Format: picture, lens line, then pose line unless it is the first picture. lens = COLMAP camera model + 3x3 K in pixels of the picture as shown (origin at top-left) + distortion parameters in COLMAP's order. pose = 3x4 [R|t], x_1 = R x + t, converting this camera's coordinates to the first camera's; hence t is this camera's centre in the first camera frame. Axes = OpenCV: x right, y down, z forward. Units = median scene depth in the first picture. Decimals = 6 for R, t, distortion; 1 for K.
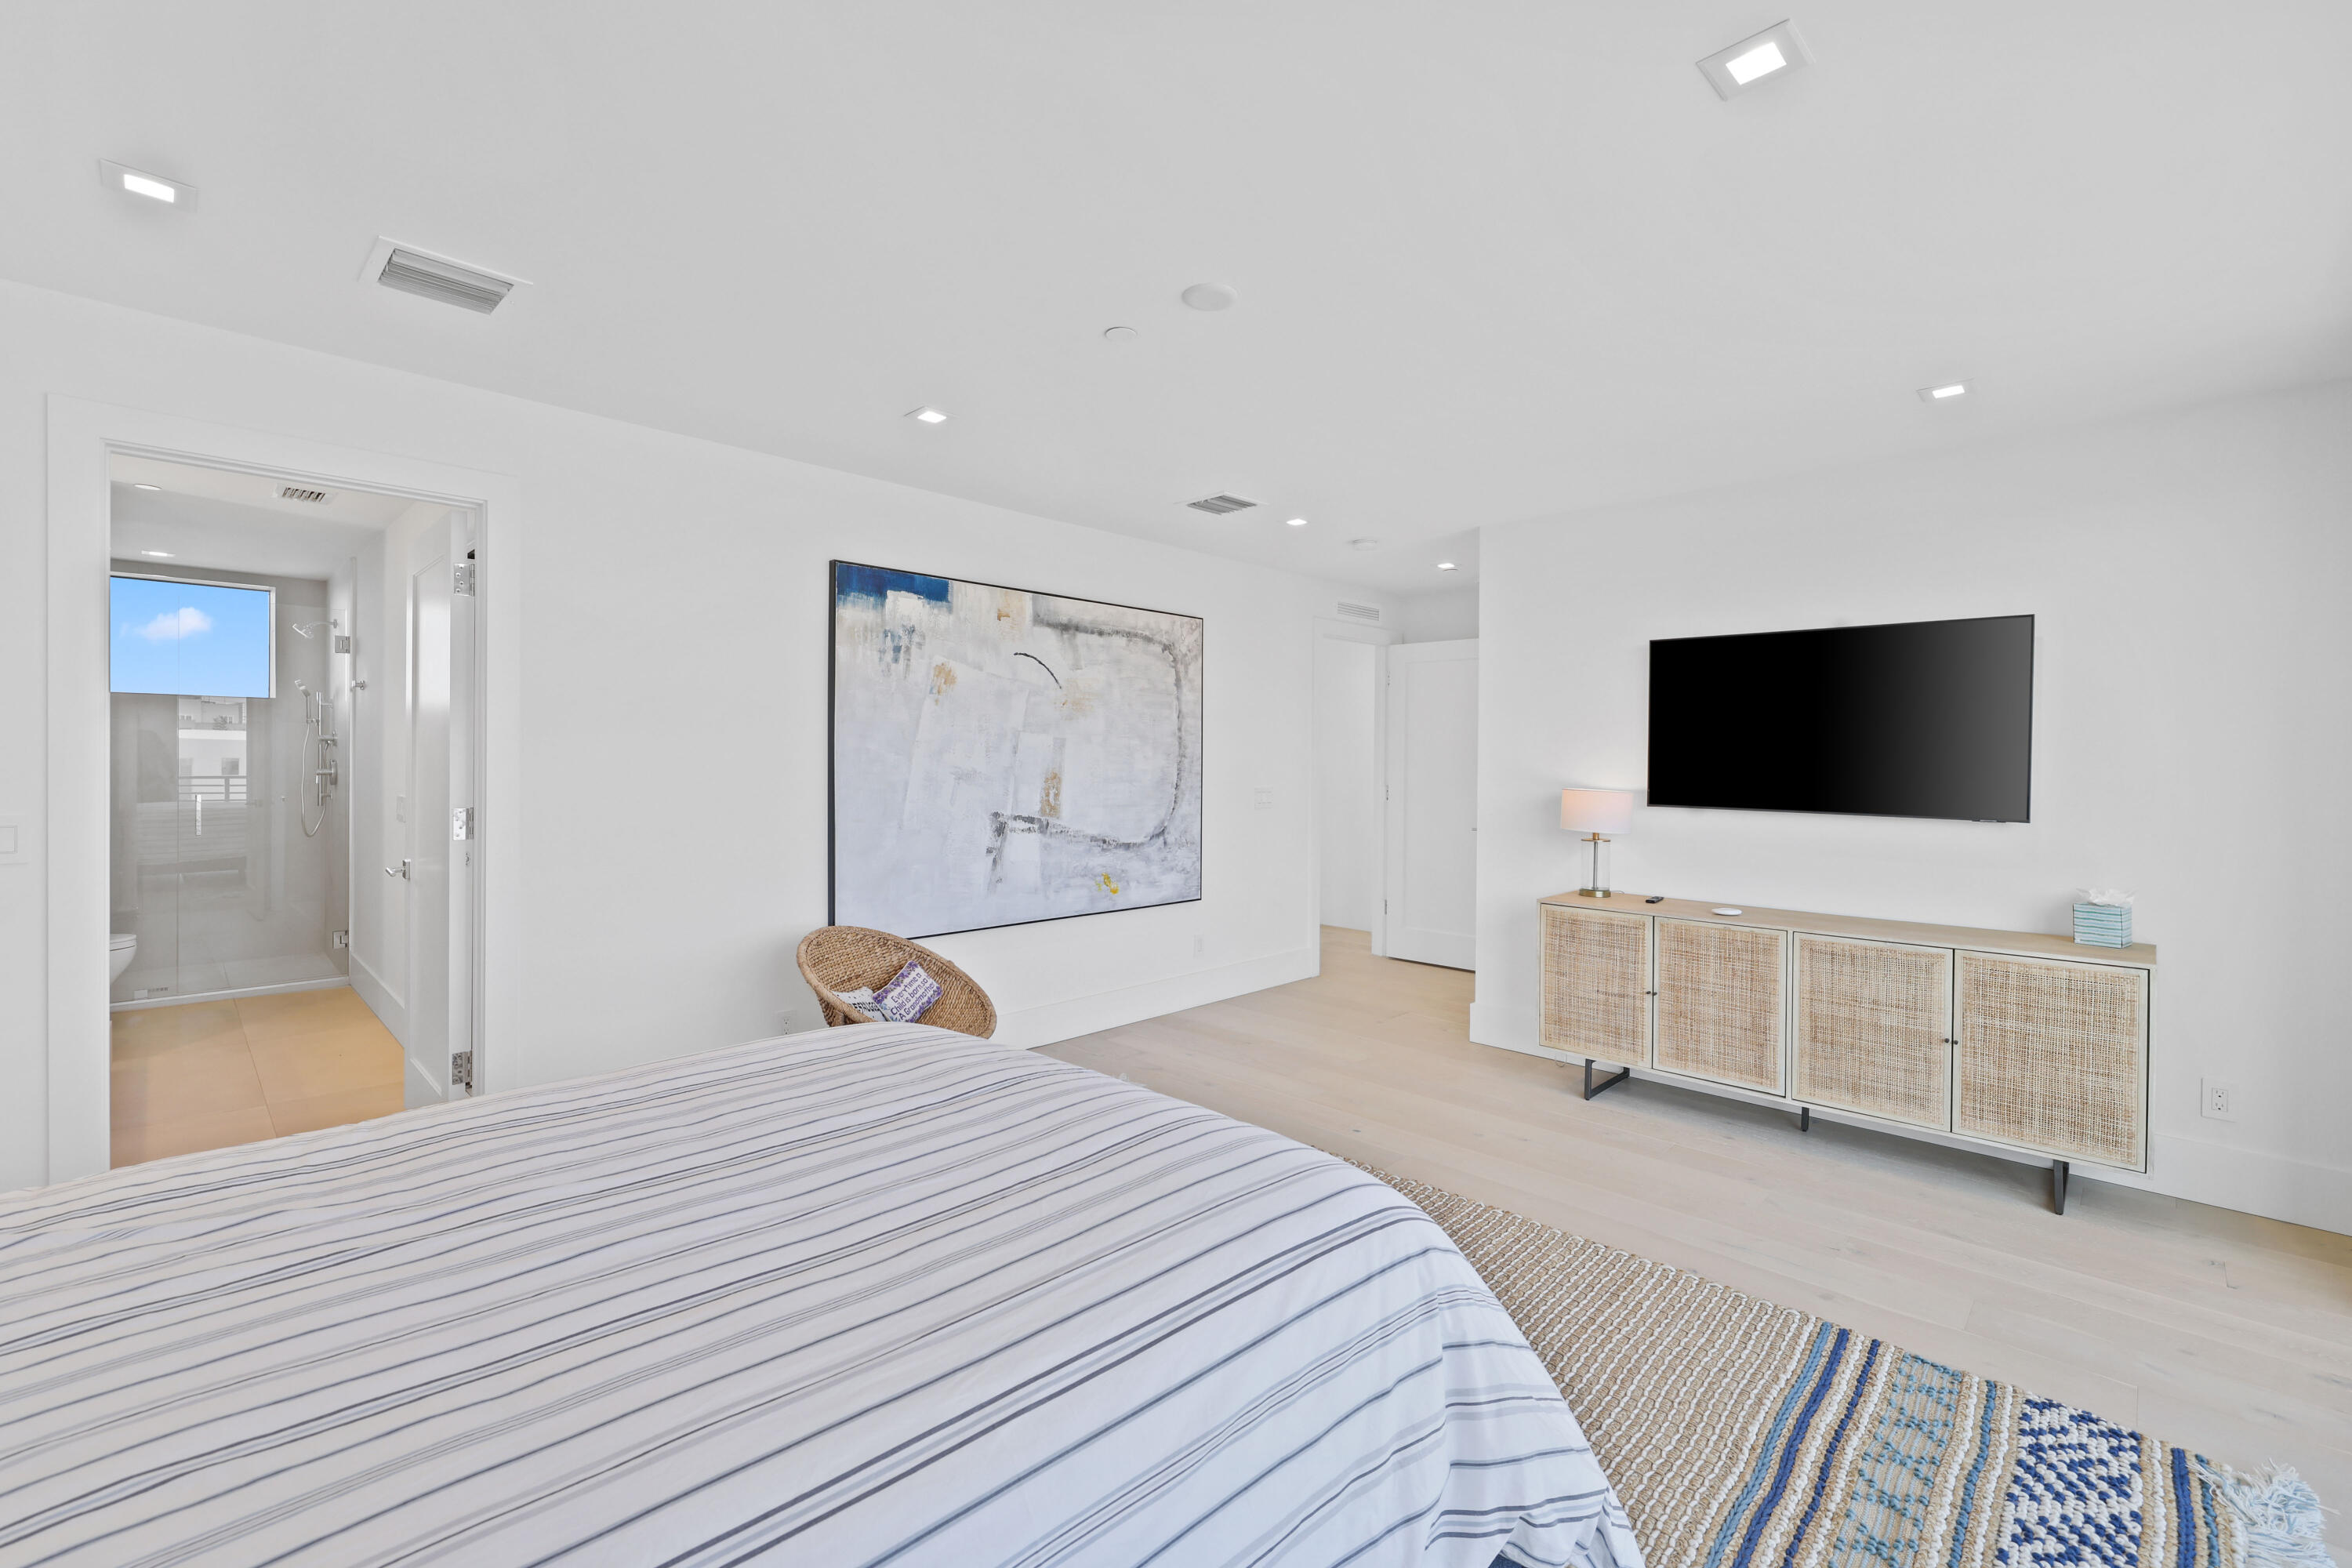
lens RADIAL K [[1017.8, 0, 1153.2], [0, 1017.8, 791.1], [0, 0, 1]] dist [0.002431, -0.001328]
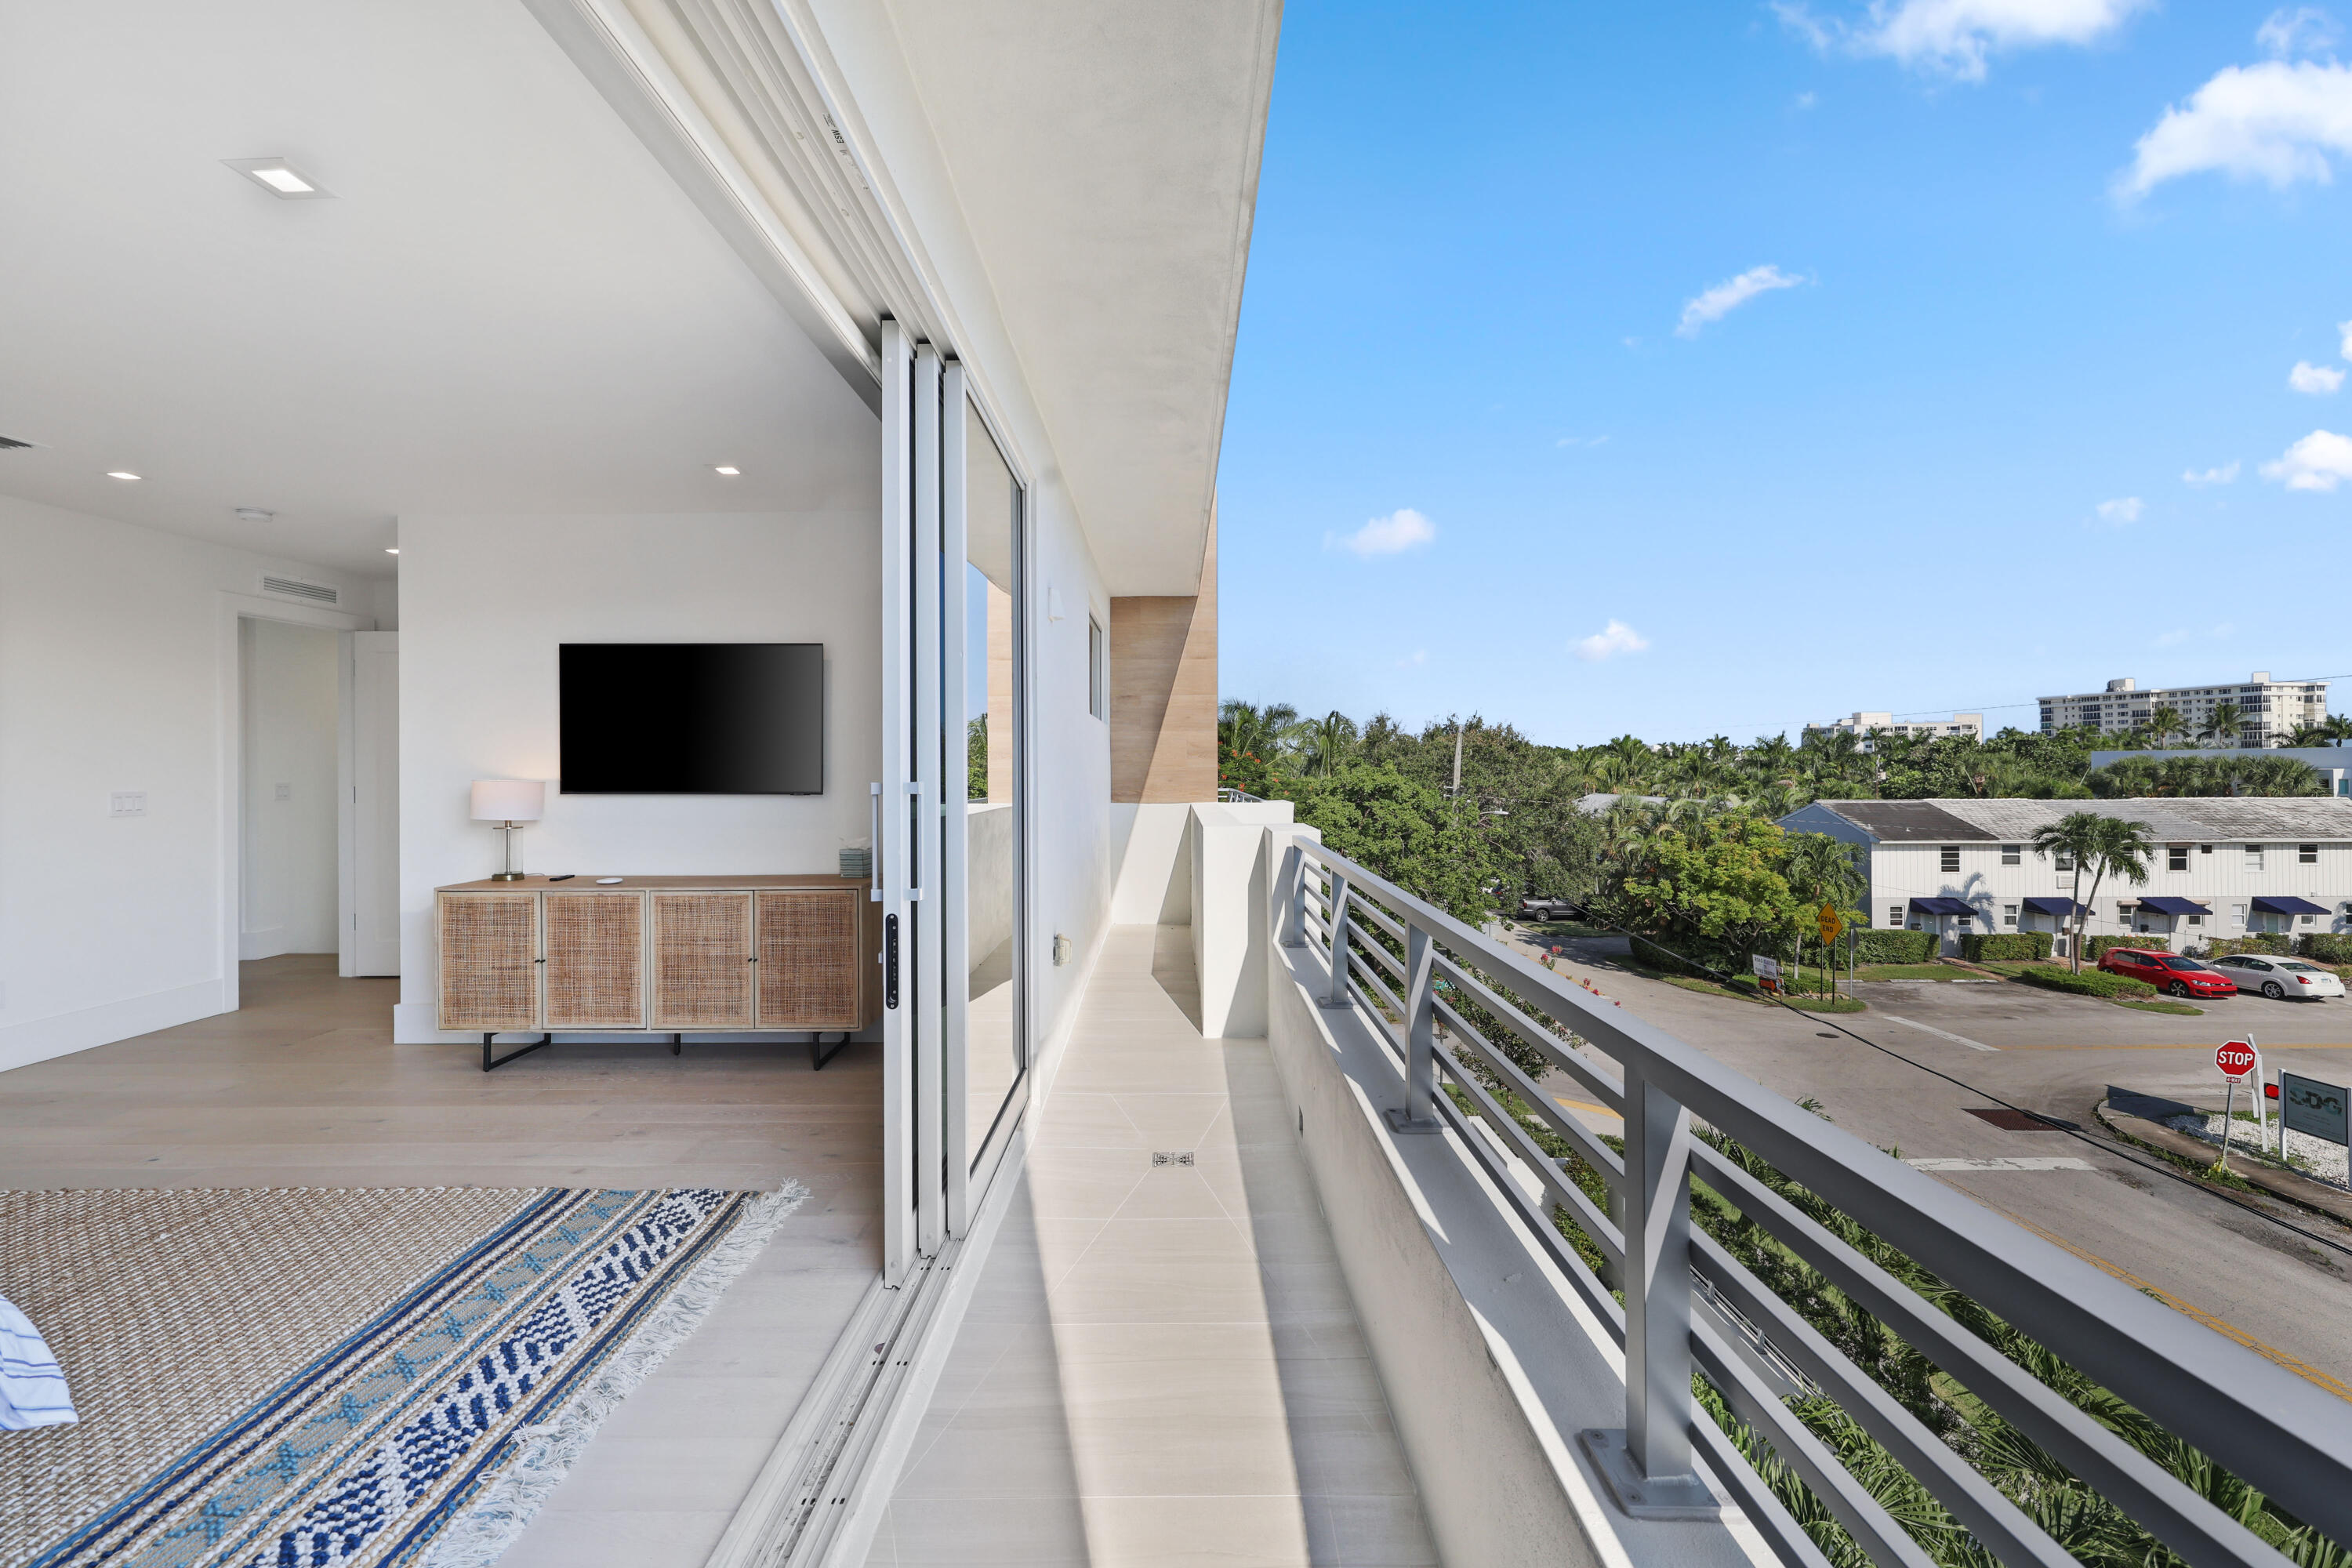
lens RADIAL K [[1017.8, 0, 1177.4], [0, 1017.8, 785.6], [0, 0, 1]] dist [0.002431, -0.001328]
pose [[0.709382, -0.027731, 0.704279, 0.221292], [0.034273, 0.999401, 0.004830, 0.027612], [-0.703991, 0.020712, 0.709907, -0.301683]]
